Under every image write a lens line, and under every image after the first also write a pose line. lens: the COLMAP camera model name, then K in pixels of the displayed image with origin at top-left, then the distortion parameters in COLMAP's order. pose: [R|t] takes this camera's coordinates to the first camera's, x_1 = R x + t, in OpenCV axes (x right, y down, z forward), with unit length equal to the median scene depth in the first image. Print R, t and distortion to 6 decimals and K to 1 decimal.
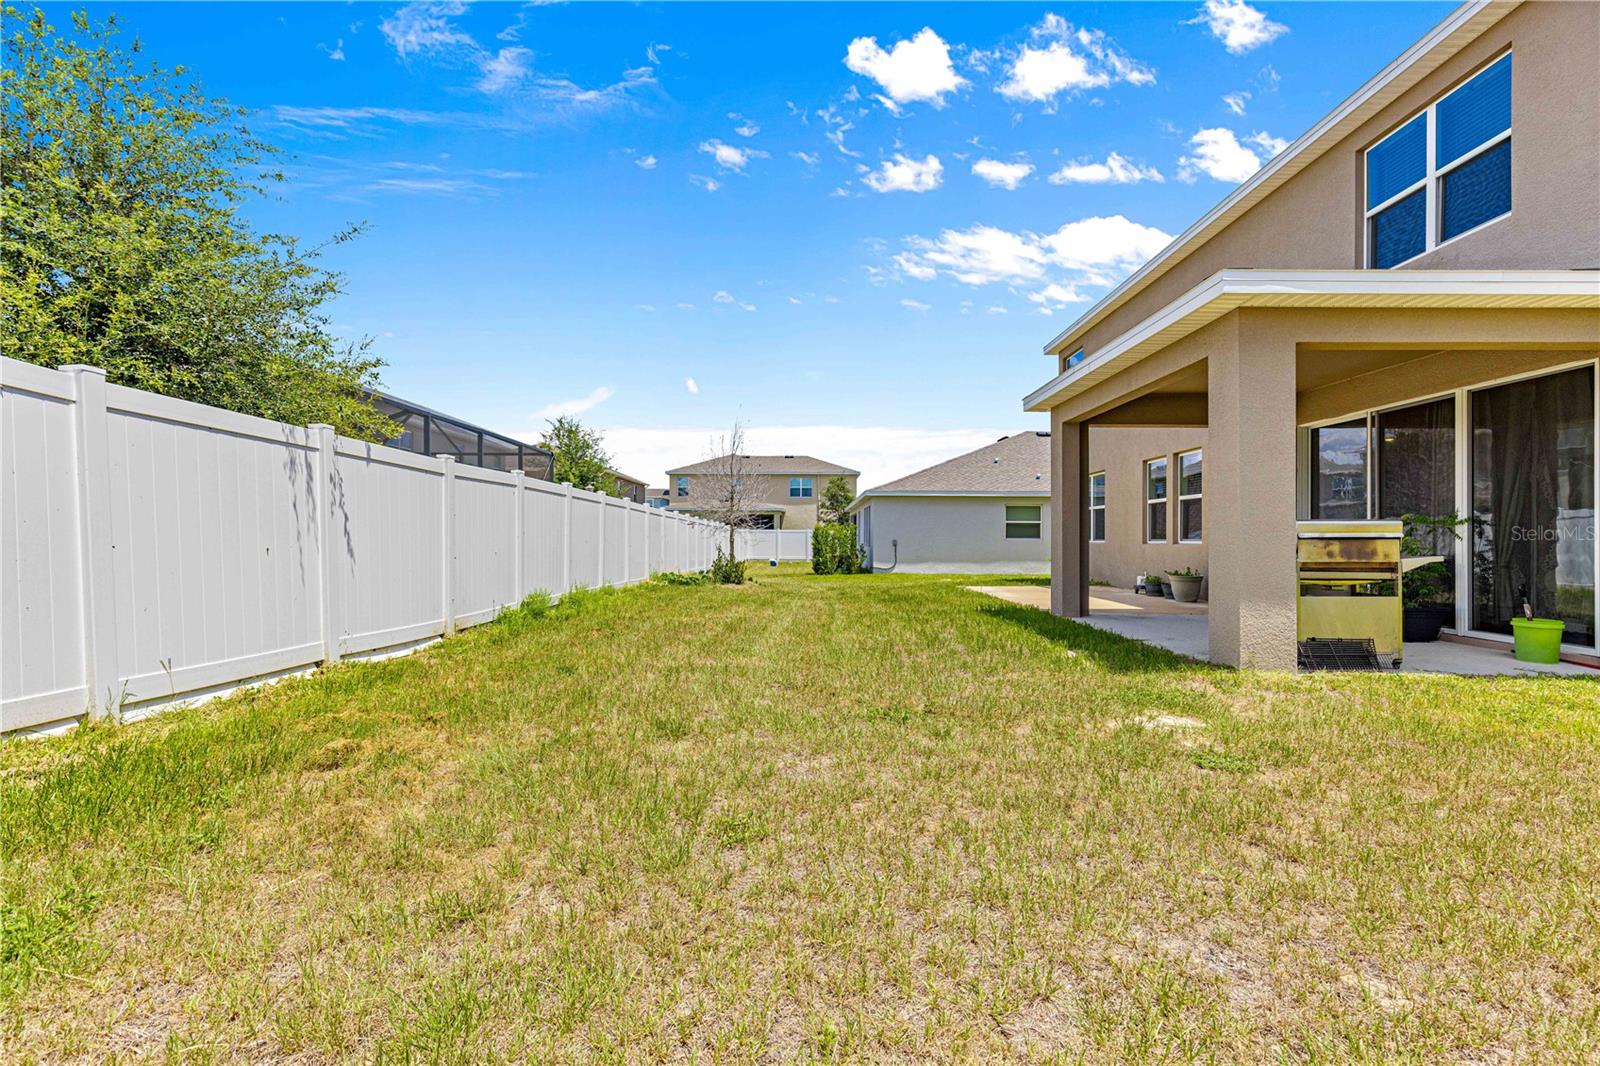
lens RADIAL K [[722.0, 0, 803.4], [0, 722.0, 539.0], [0, 0, 1]] dist [0.008465, -0.001237]
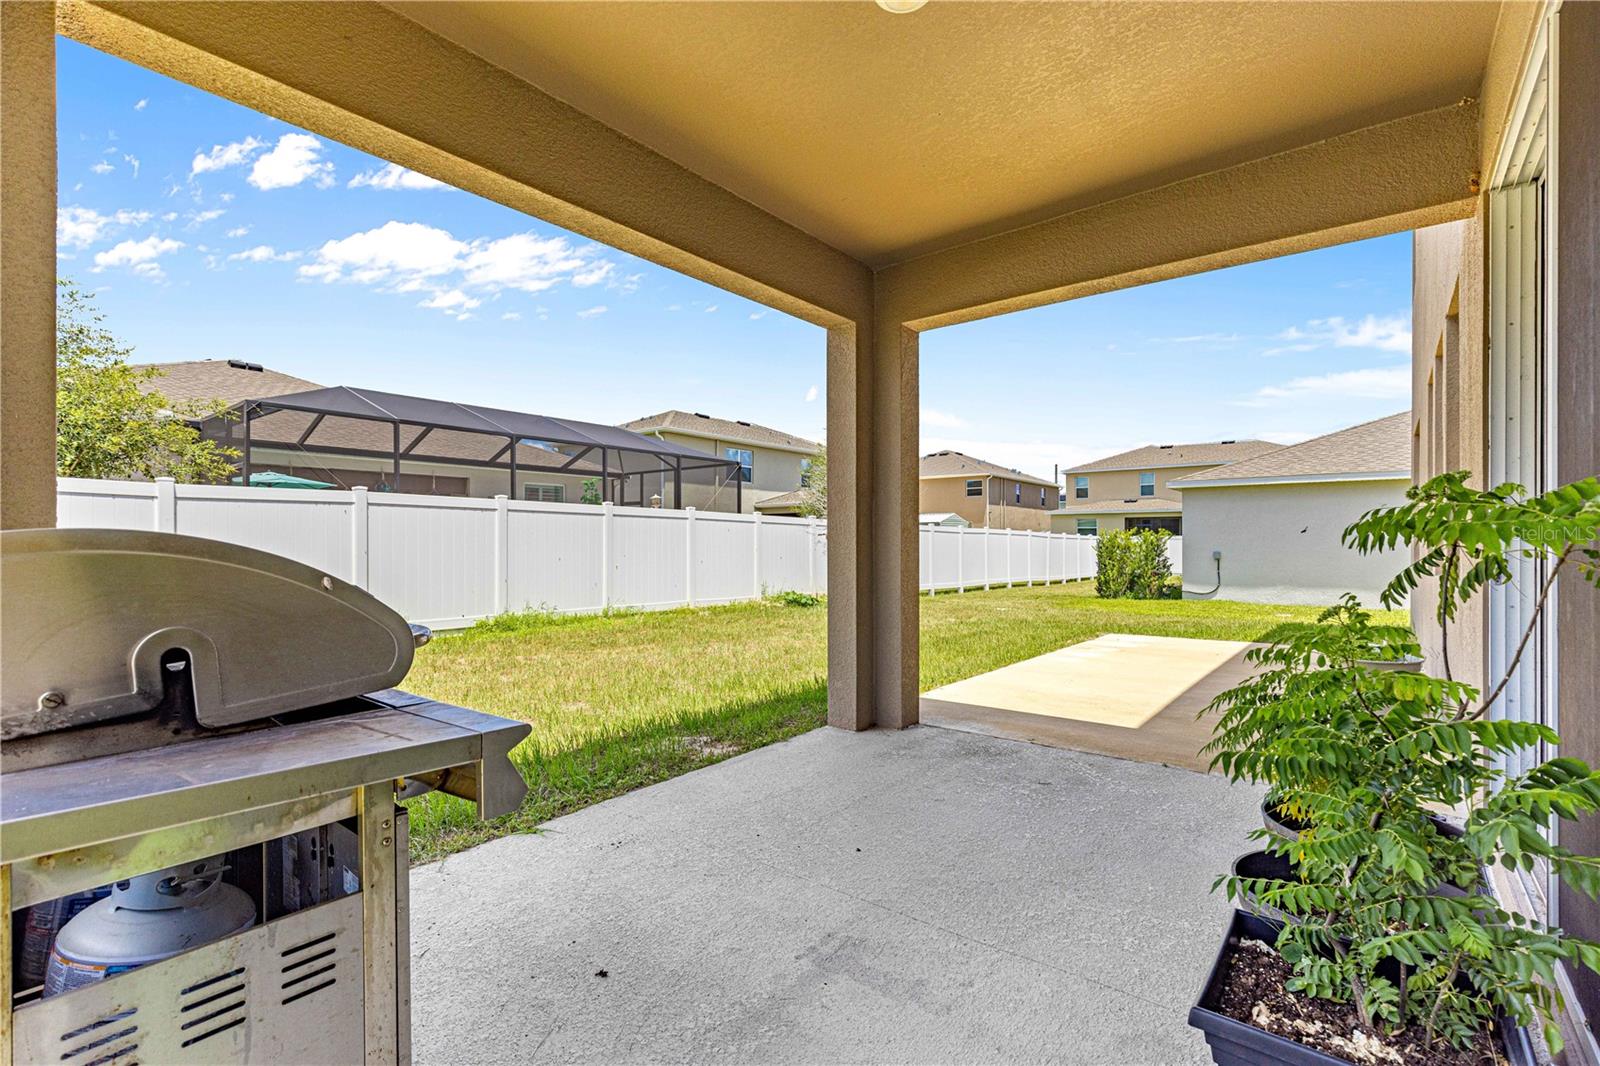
lens RADIAL K [[722.0, 0, 800.9], [0, 722.0, 546.7], [0, 0, 1]] dist [0.008465, -0.001237]
pose [[0.784954, -0.002766, -0.619548, 0.241856], [0.004062, 0.999992, 0.000682, -0.005337], [0.619541, -0.003052, 0.784958, 0.225691]]
